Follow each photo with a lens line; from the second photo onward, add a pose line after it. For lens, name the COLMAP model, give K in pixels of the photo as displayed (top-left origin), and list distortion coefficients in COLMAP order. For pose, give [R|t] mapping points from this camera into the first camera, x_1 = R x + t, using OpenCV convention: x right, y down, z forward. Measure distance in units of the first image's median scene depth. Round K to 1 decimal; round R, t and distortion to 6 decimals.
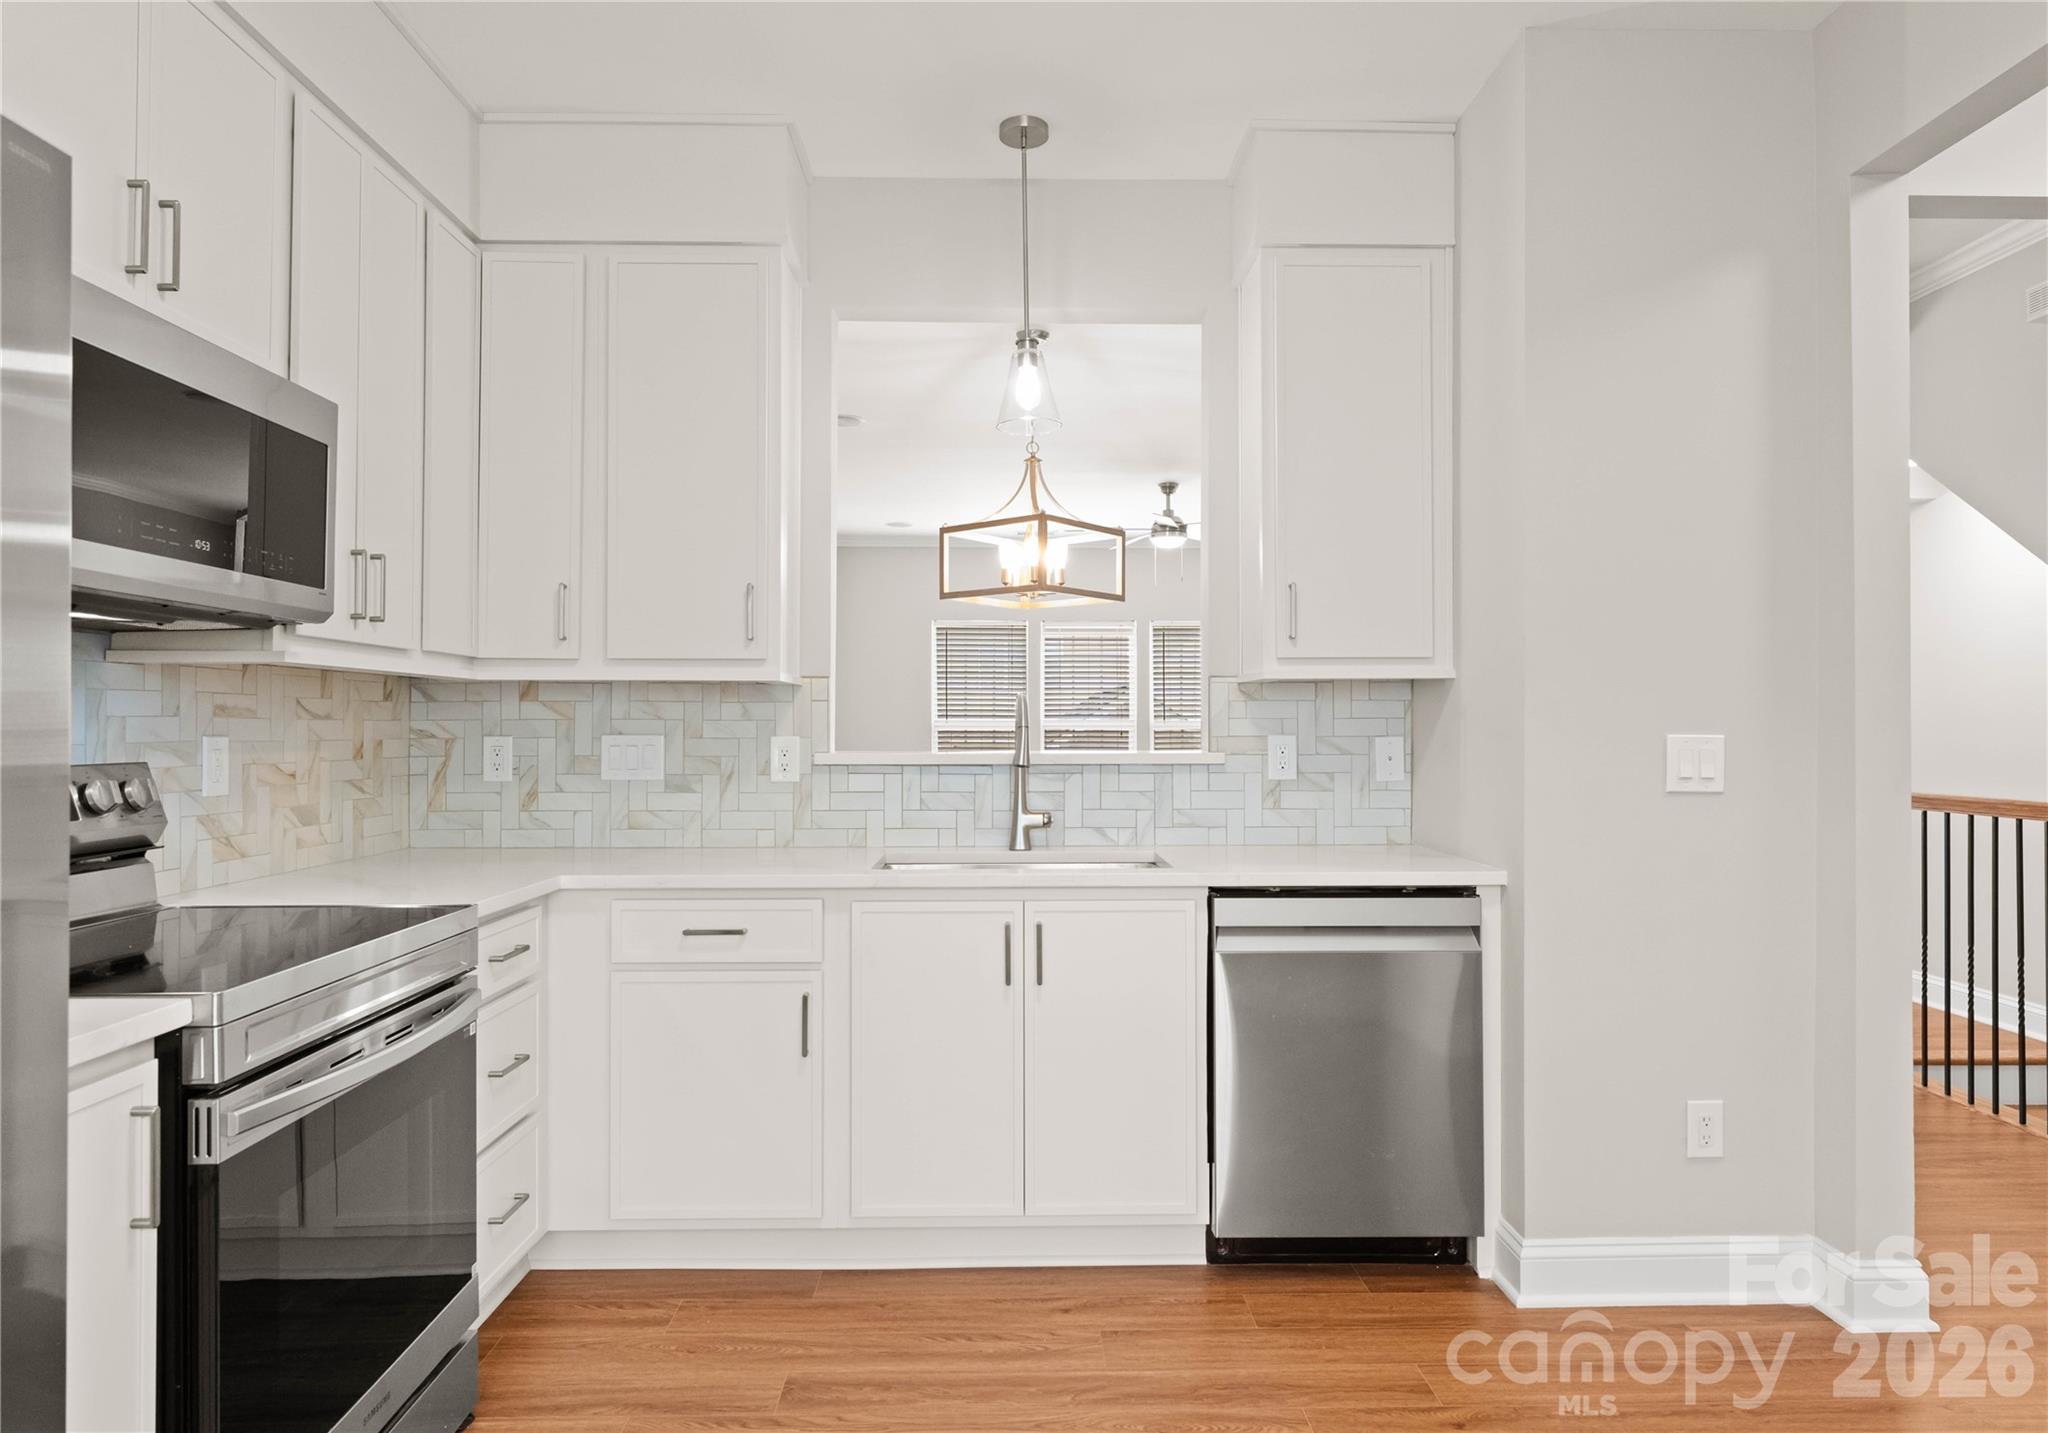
lens RADIAL K [[1249.6, 0, 1021.3], [0, 1249.6, 717.9], [0, 0, 1]] dist [0.000081, -0.000670]
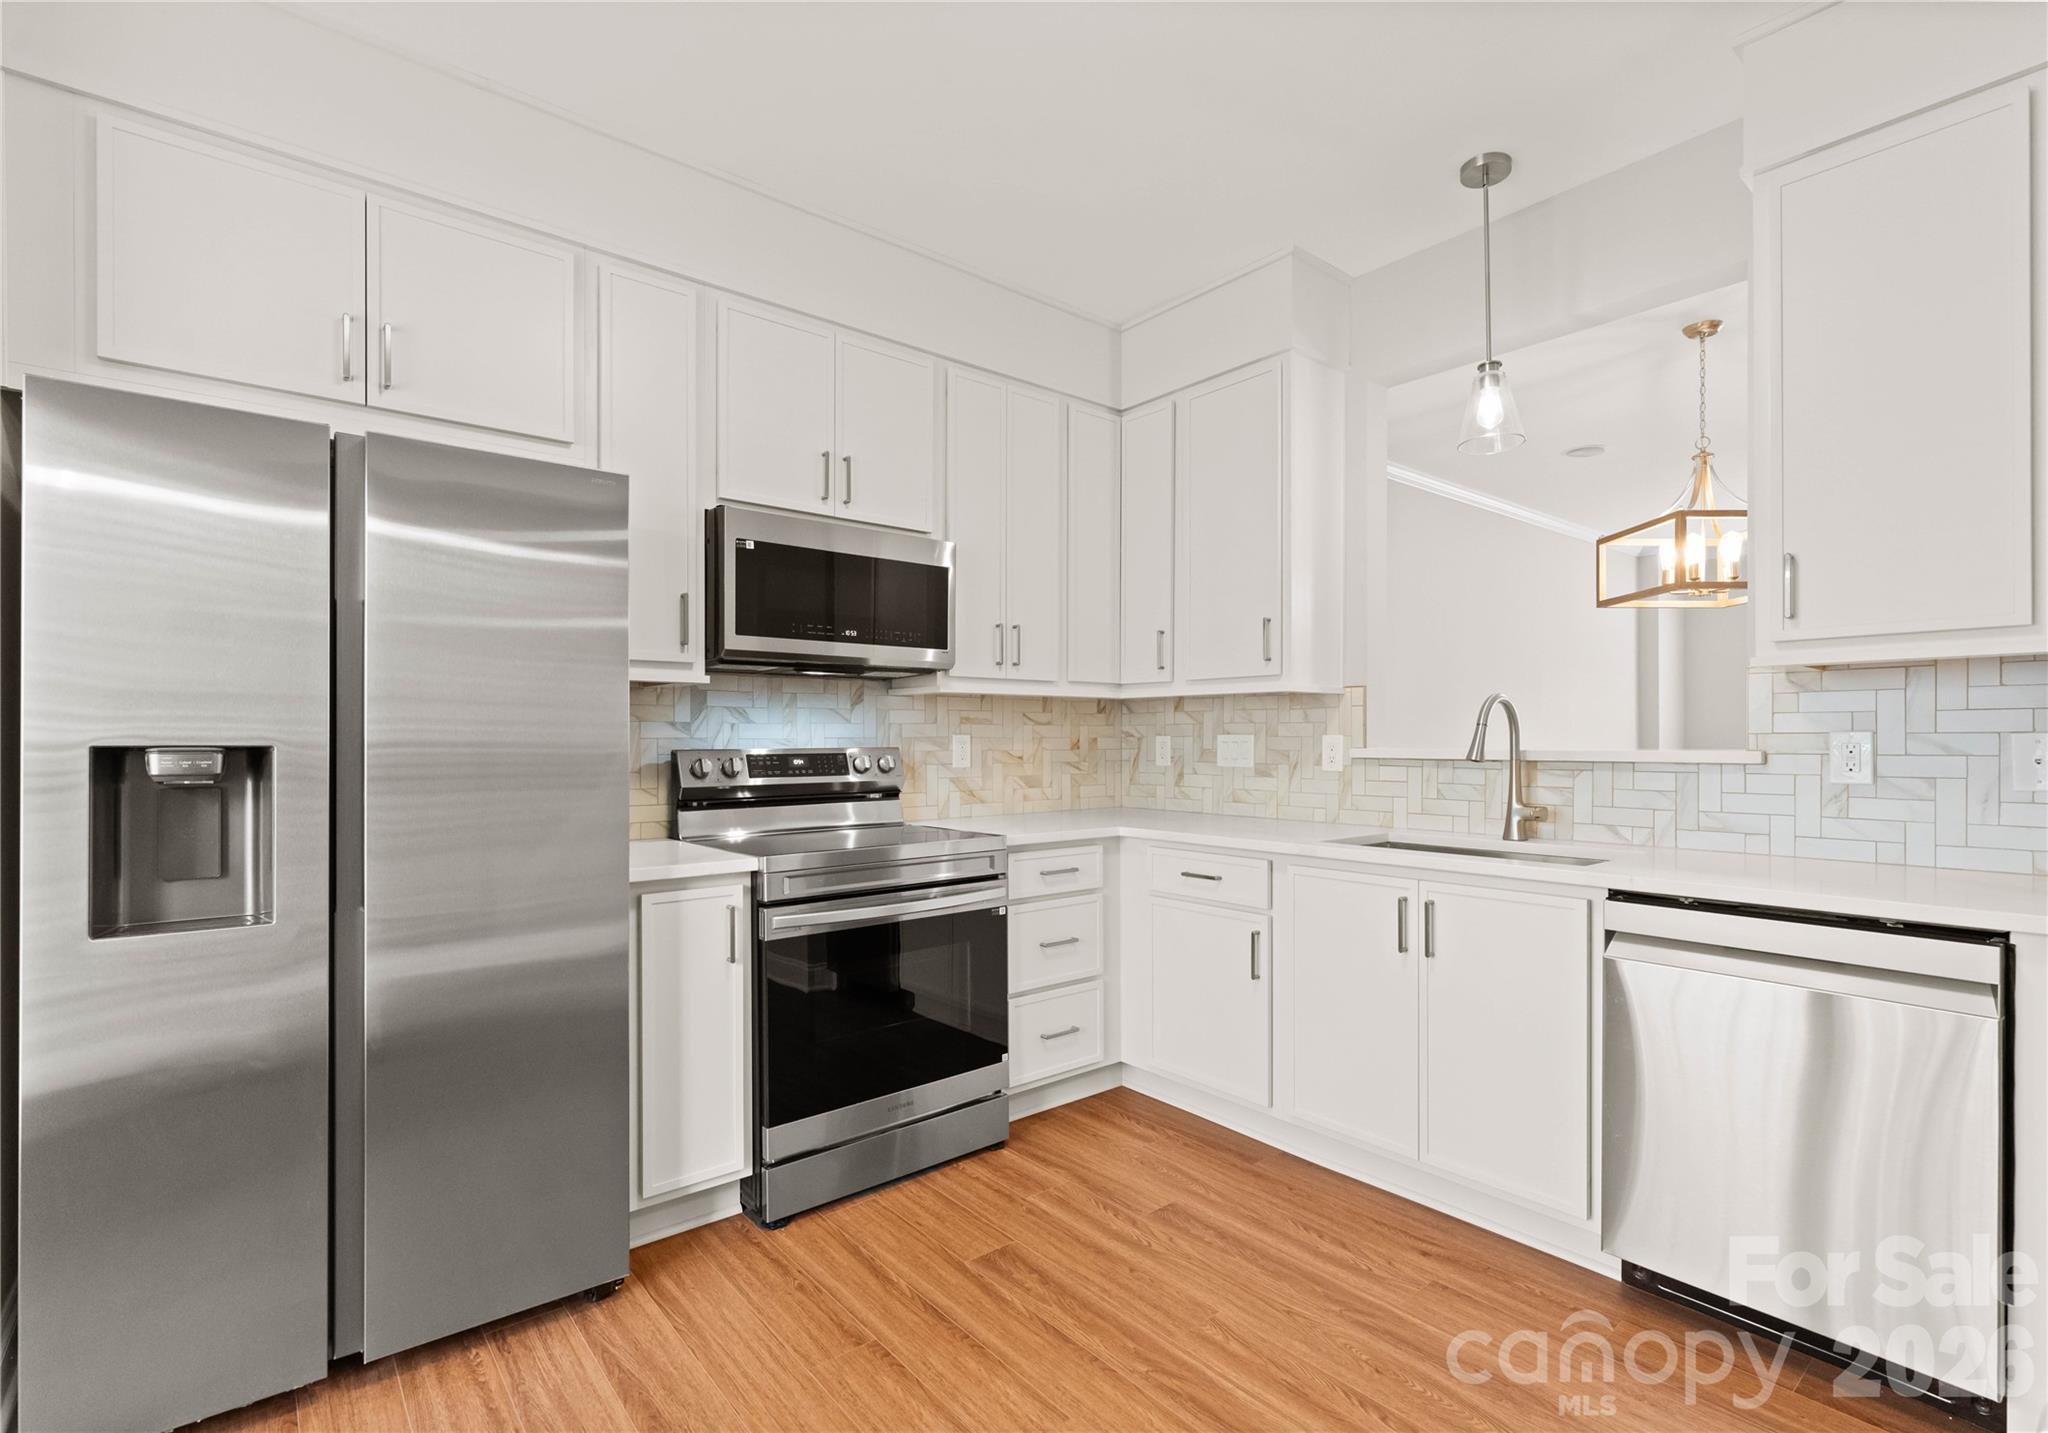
lens RADIAL K [[952.3, 0, 1036.2], [0, 952.3, 741.8], [0, 0, 1]] dist [-0.001789, -0.000126]
pose [[0.623433, 0.001743, -0.781875, 0.404090], [0.008713, 0.999920, 0.009176, 0.011006], [0.781828, -0.012533, 0.623368, 0.183003]]
